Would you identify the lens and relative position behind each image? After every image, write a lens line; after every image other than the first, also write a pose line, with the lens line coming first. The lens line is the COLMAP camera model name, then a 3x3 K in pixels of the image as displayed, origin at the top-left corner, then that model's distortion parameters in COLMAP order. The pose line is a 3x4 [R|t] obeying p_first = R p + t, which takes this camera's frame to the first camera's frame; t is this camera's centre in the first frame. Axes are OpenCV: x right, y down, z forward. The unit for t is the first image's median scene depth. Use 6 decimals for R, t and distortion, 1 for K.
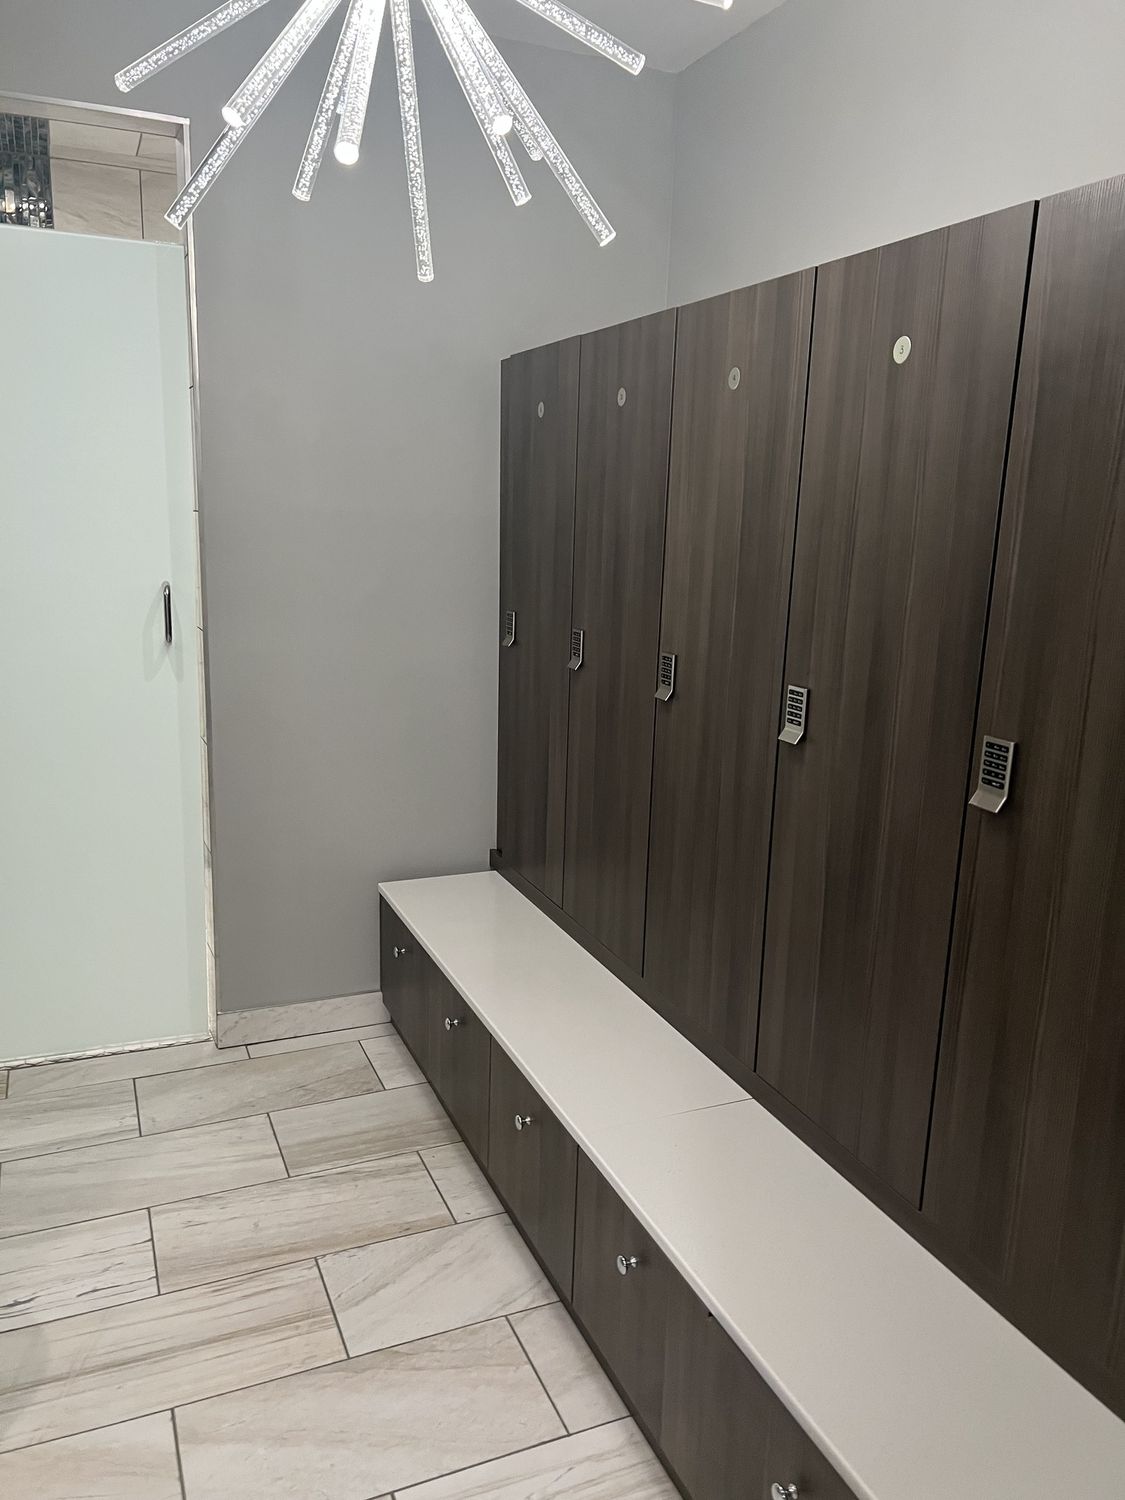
lens RADIAL K [[1103.9, 0, 573.8], [0, 1103.9, 758.3], [0, 0, 1]] dist [0.065741, -0.078830]
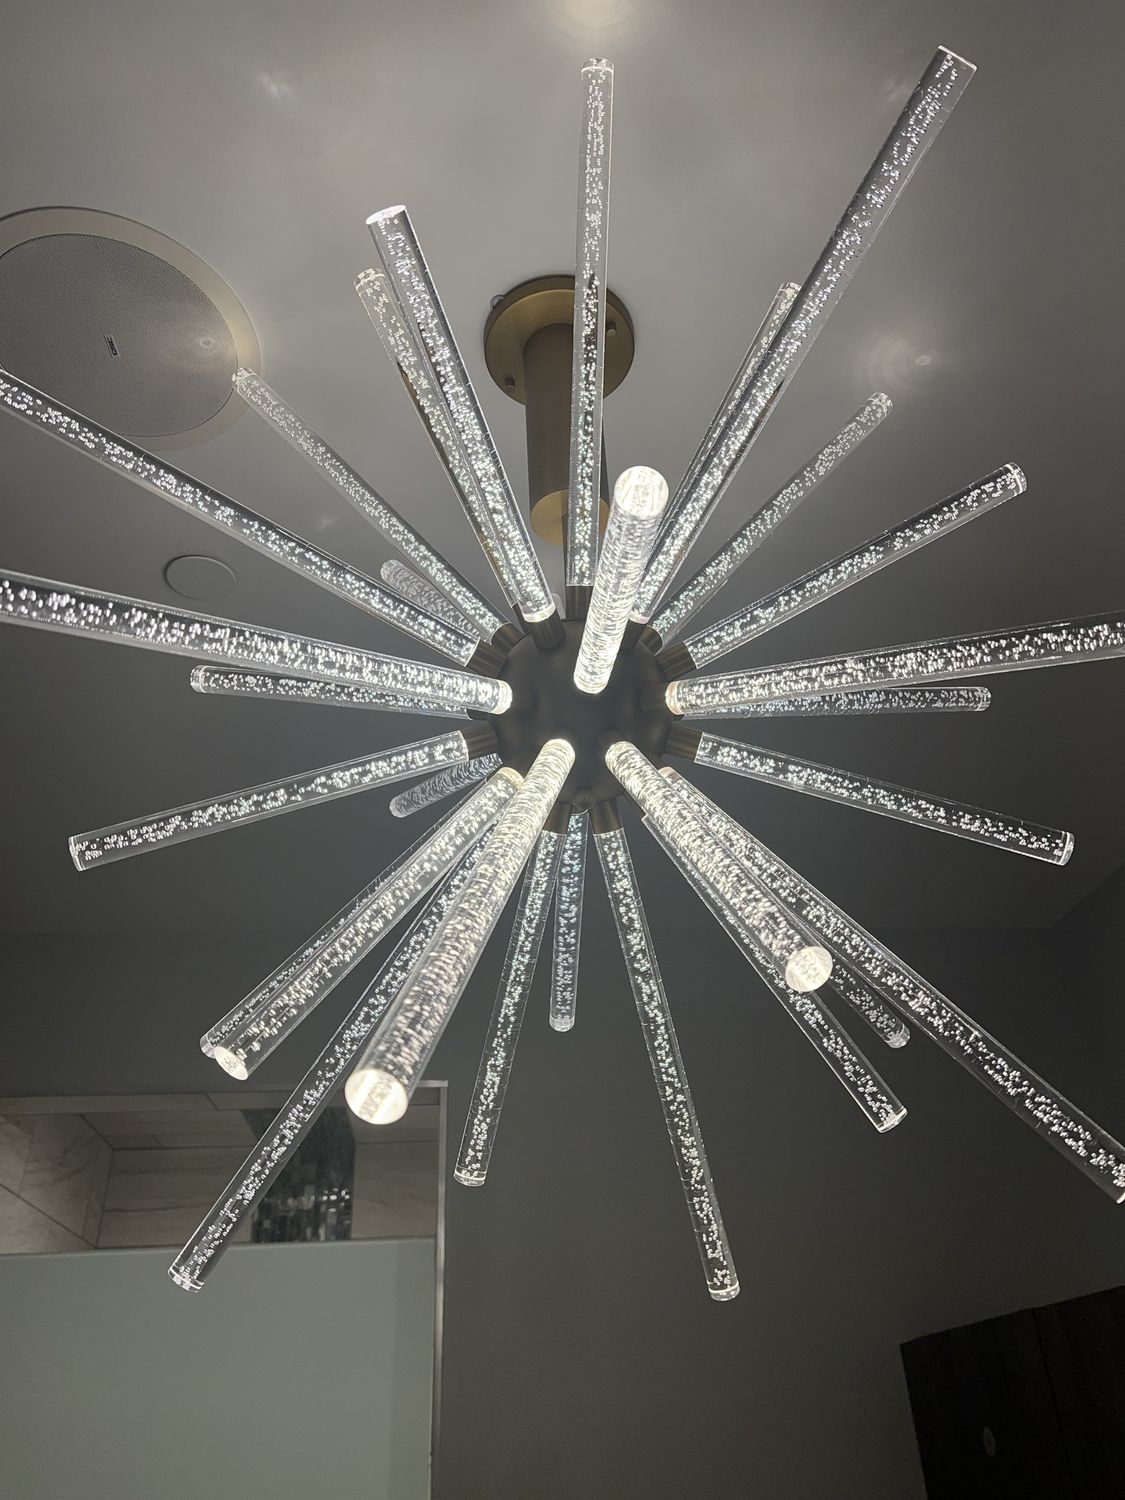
lens RADIAL K [[1103.9, 0, 573.8], [0, 1103.9, 758.3], [0, 0, 1]] dist [0.065741, -0.078830]
pose [[0.944191, -0.230542, -0.235275, -0.026591], [-0.000729, 0.712789, -0.701378, -0.281380], [0.329399, 0.662406, 0.672841, 0.541919]]
